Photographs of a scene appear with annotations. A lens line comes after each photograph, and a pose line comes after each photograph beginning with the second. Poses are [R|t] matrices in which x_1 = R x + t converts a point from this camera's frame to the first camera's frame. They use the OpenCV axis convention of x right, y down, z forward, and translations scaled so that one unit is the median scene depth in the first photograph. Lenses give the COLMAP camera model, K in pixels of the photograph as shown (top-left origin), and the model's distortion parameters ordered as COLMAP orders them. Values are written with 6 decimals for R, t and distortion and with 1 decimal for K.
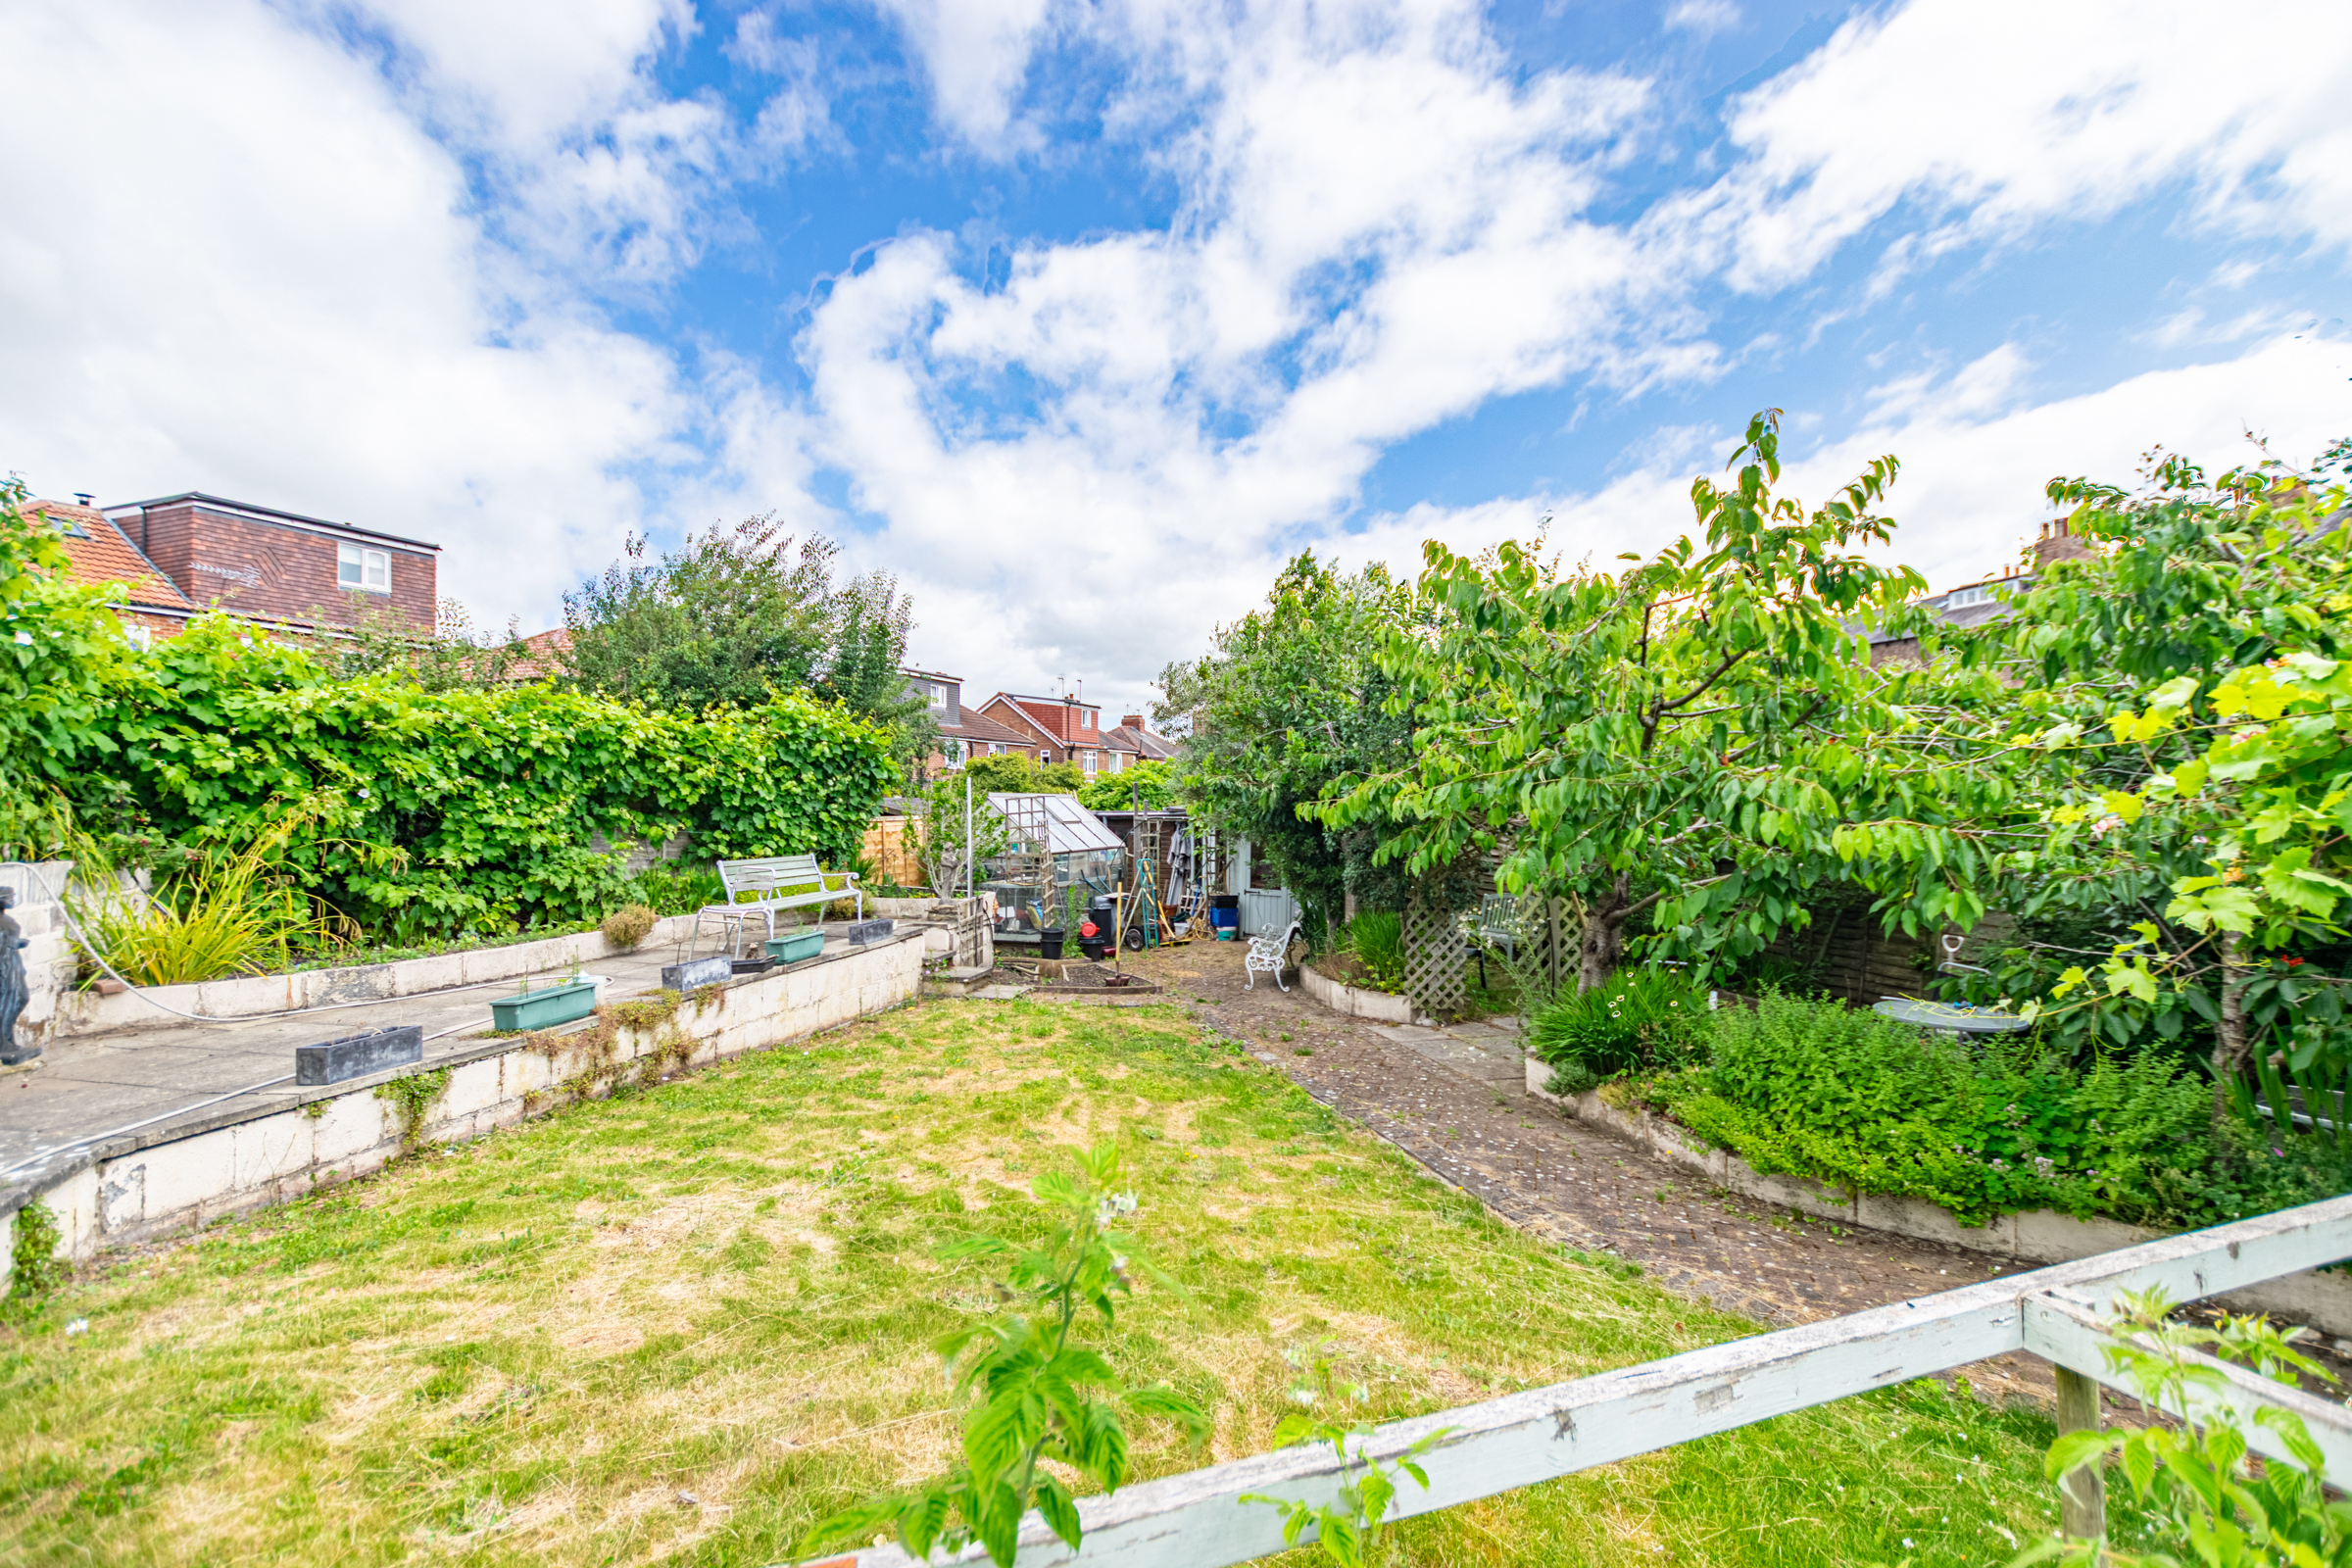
lens RADIAL K [[1014.9, 0, 1186.6], [0, 1014.9, 784.4], [0, 0, 1]] dist [-0.001923, -0.000310]
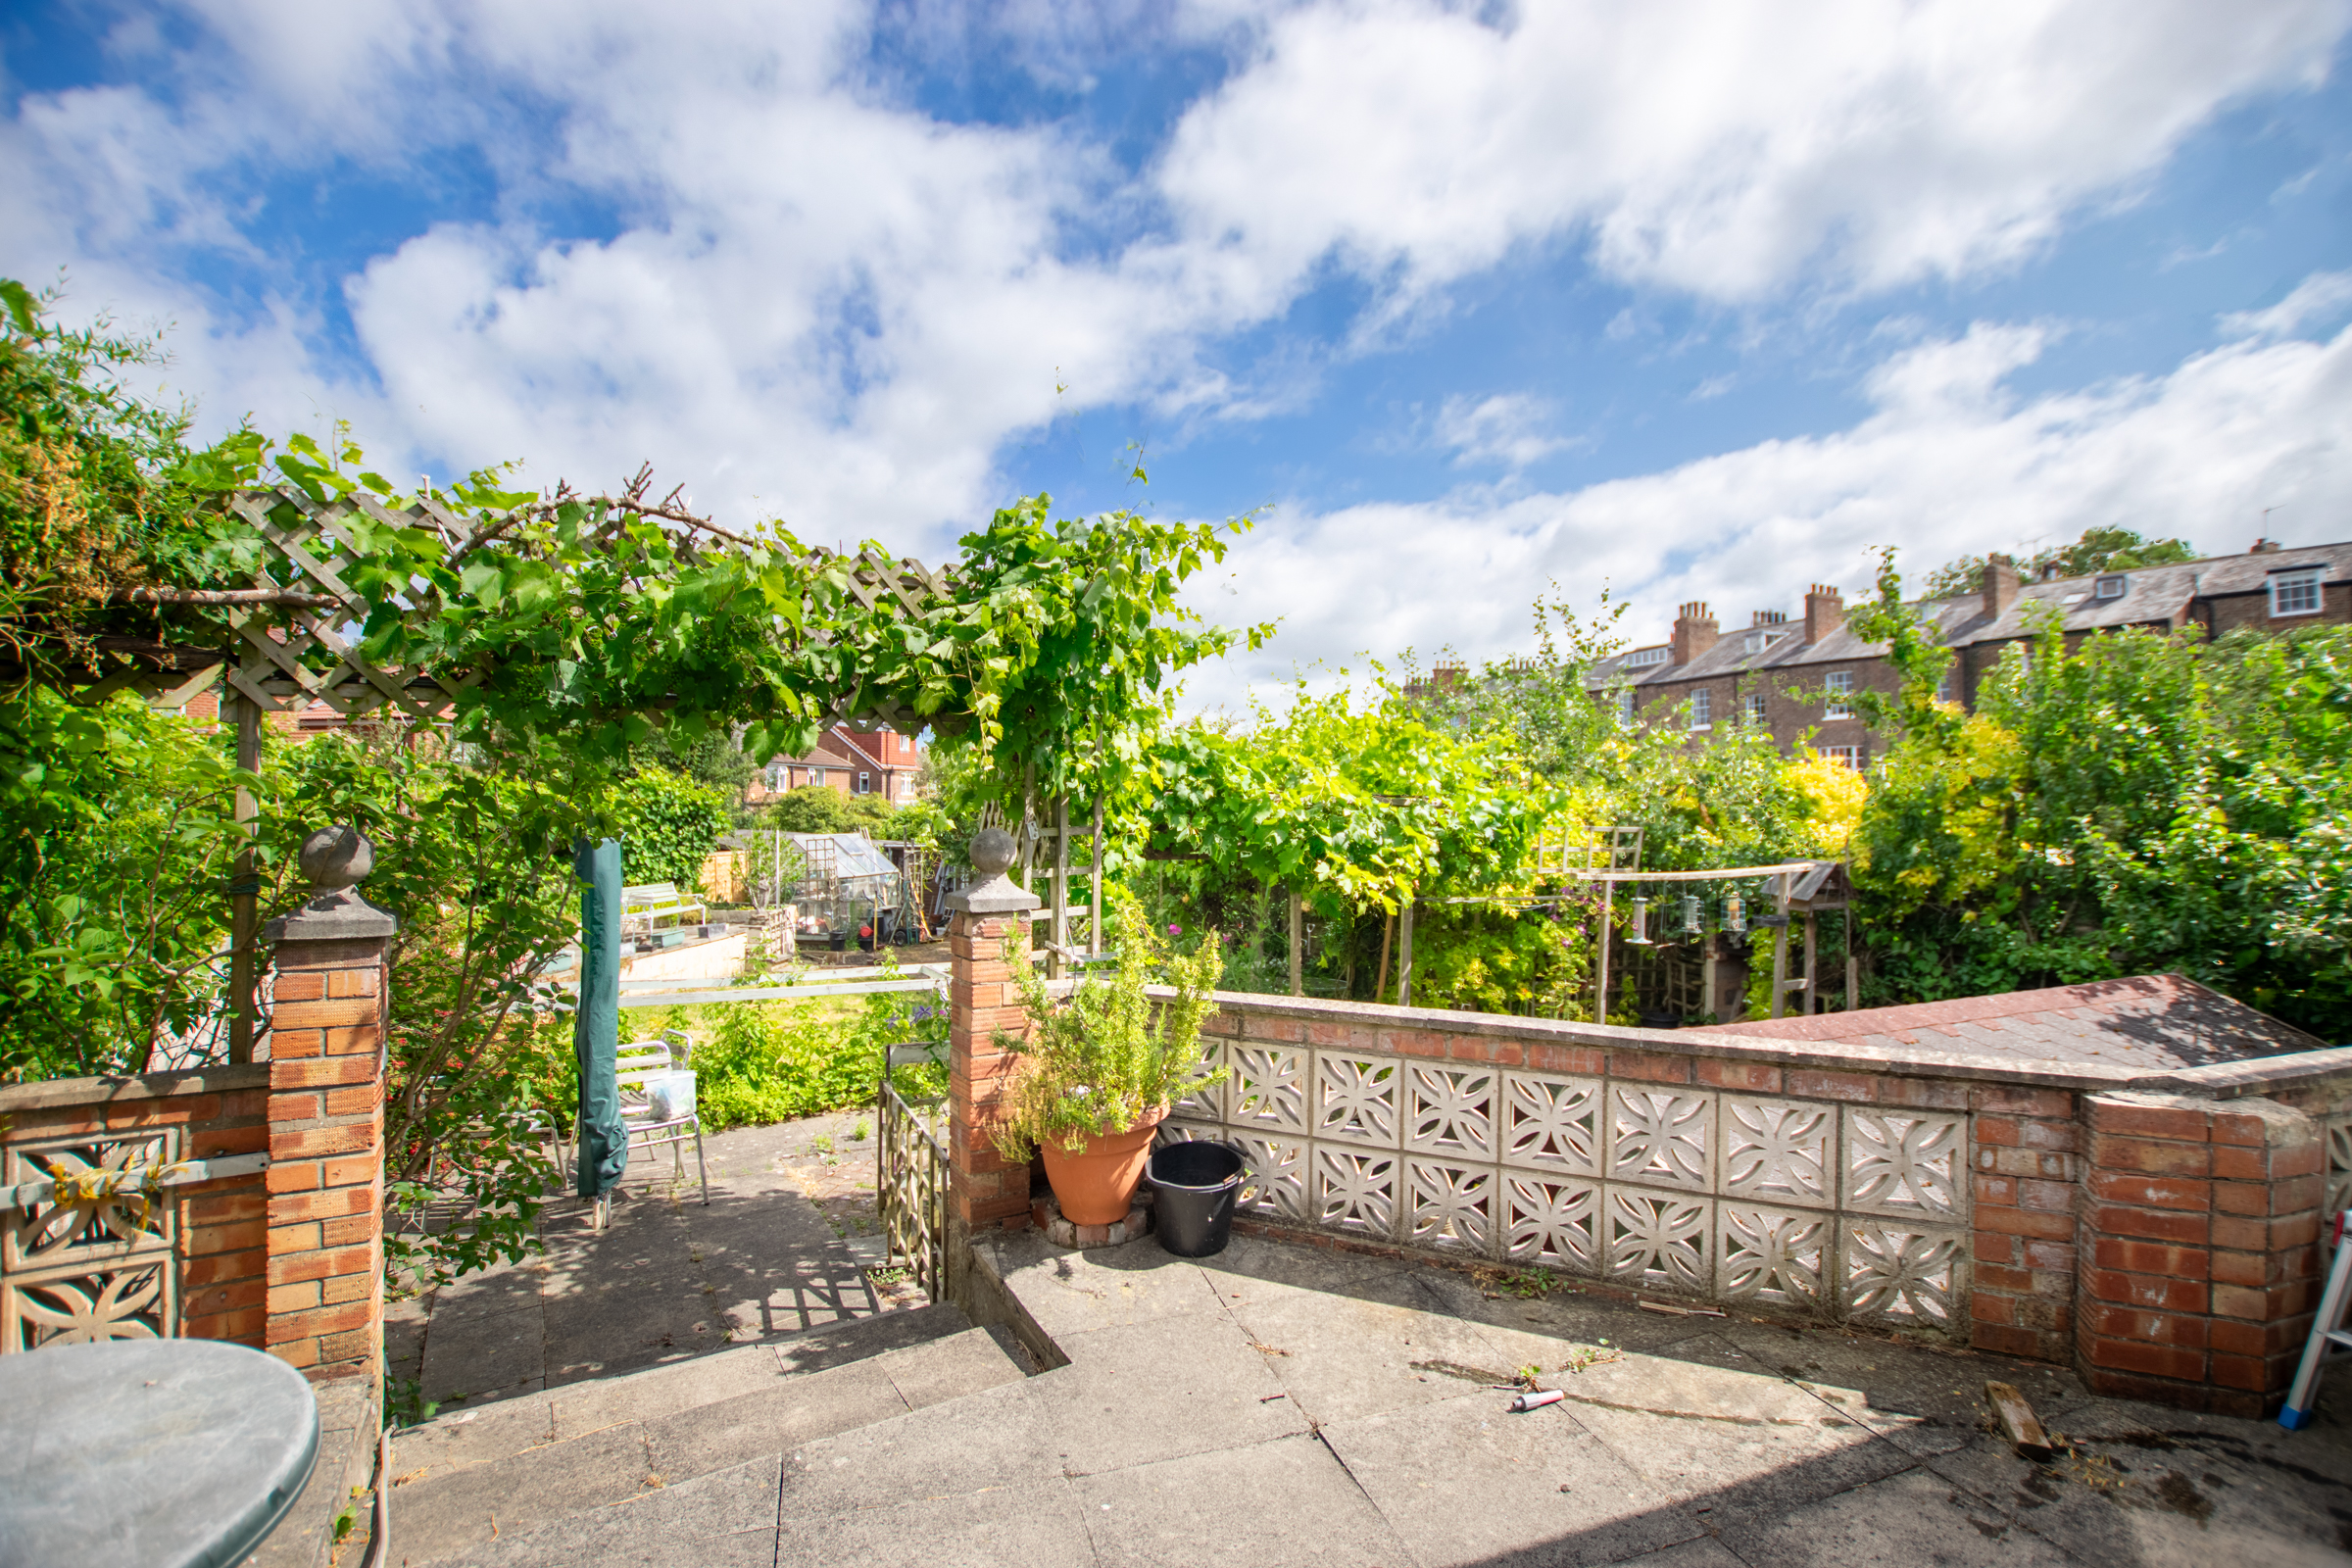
lens RADIAL K [[1014.9, 0, 1161.8], [0, 1014.9, 777.3], [0, 0, 1]] dist [-0.001923, -0.000310]
pose [[0.990591, 0.007366, 0.136655, 0.137576], [-0.004776, 0.999803, -0.019269, -0.055466], [-0.136770, 0.018435, 0.990431, -0.547164]]
